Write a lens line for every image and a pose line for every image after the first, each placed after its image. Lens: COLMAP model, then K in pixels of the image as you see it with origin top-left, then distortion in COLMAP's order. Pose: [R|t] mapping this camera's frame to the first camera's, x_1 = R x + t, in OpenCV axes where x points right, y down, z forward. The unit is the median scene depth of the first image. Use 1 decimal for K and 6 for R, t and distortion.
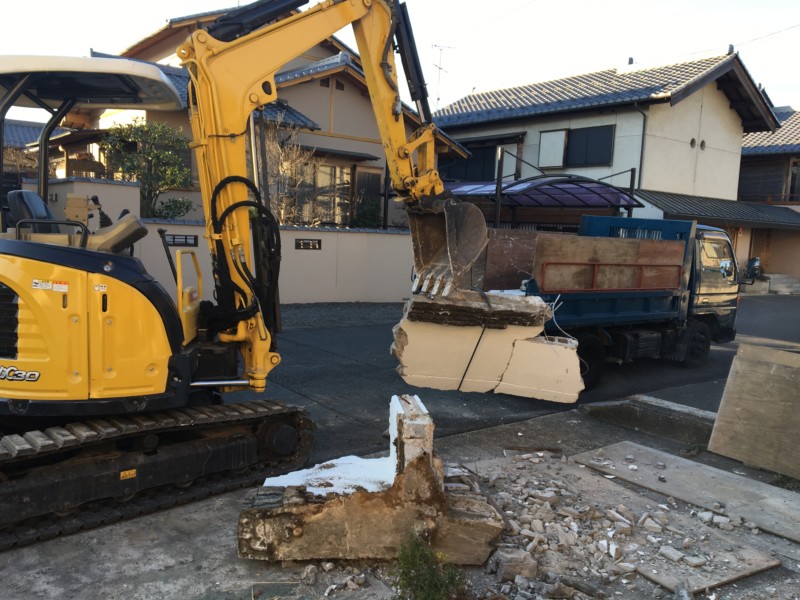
lens RADIAL K [[673.1, 0, 396.3], [0, 673.1, 300.4], [0, 0, 1]] dist [0.053255, -0.064101]
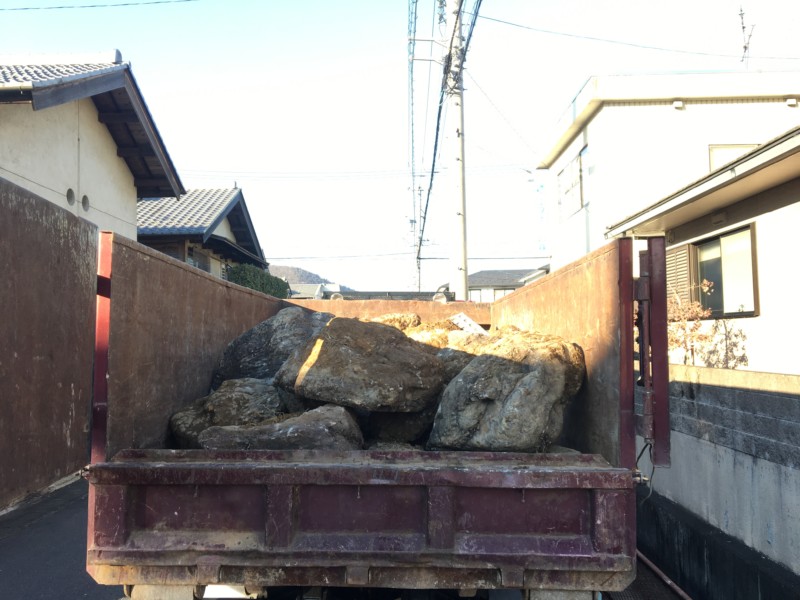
lens RADIAL K [[673.1, 0, 399.4], [0, 673.1, 299.0], [0, 0, 1]] dist [0.053255, -0.064101]
pose [[0.614764, -0.008787, 0.788662, 0.142050], [0.134616, 0.986435, -0.093943, -0.047460], [-0.777138, 0.163919, 0.607608, 0.424273]]
